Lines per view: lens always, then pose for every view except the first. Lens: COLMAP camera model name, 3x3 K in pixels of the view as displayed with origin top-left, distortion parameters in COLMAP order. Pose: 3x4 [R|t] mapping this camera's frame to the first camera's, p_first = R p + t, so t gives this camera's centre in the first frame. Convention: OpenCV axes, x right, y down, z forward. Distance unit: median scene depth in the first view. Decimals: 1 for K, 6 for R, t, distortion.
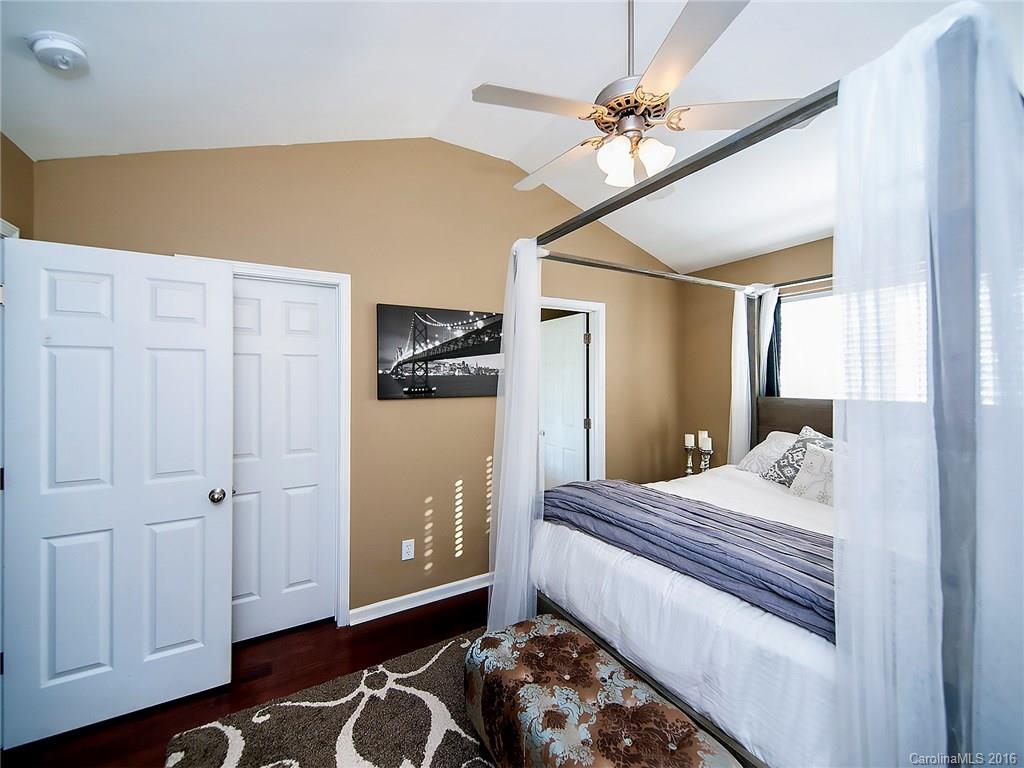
lens RADIAL K [[424.0, 0, 519.7], [0, 424.0, 382.7], [0, 0, 1]] dist [0.018175, -0.007527]
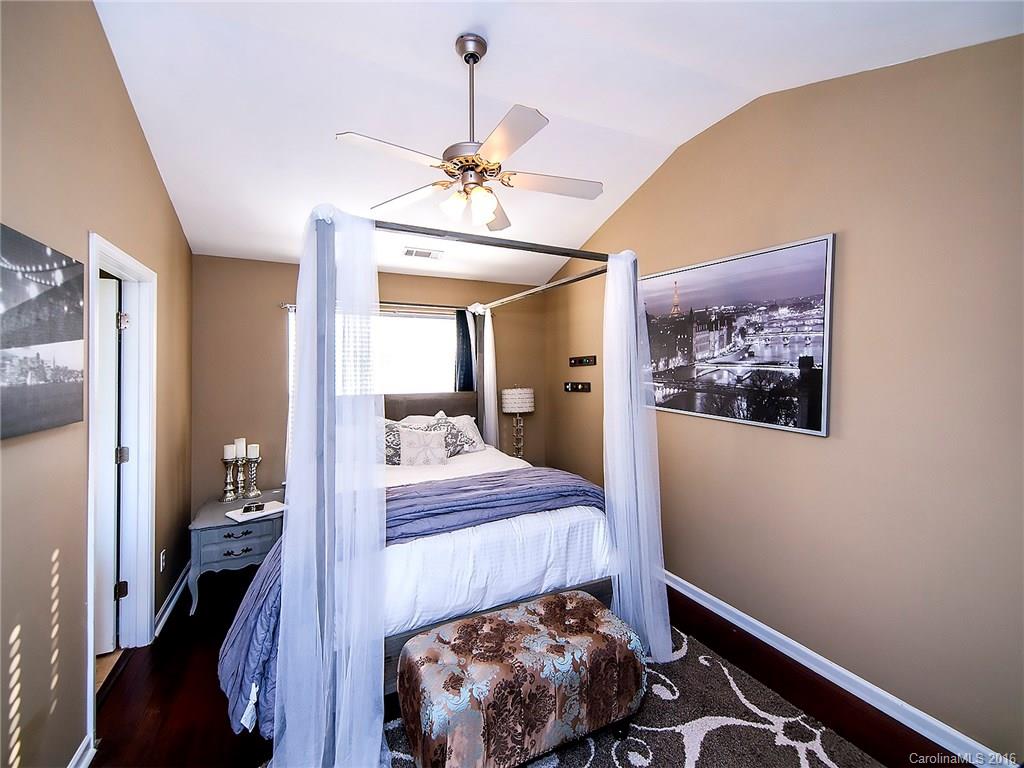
lens RADIAL K [[424.0, 0, 521.0], [0, 424.0, 373.2], [0, 0, 1]] dist [0.018175, -0.007527]
pose [[0.072878, -0.002408, 0.997338, -0.555536], [0.014977, 0.999887, 0.001320, -0.022542], [-0.997228, 0.014841, 0.072906, 0.457439]]
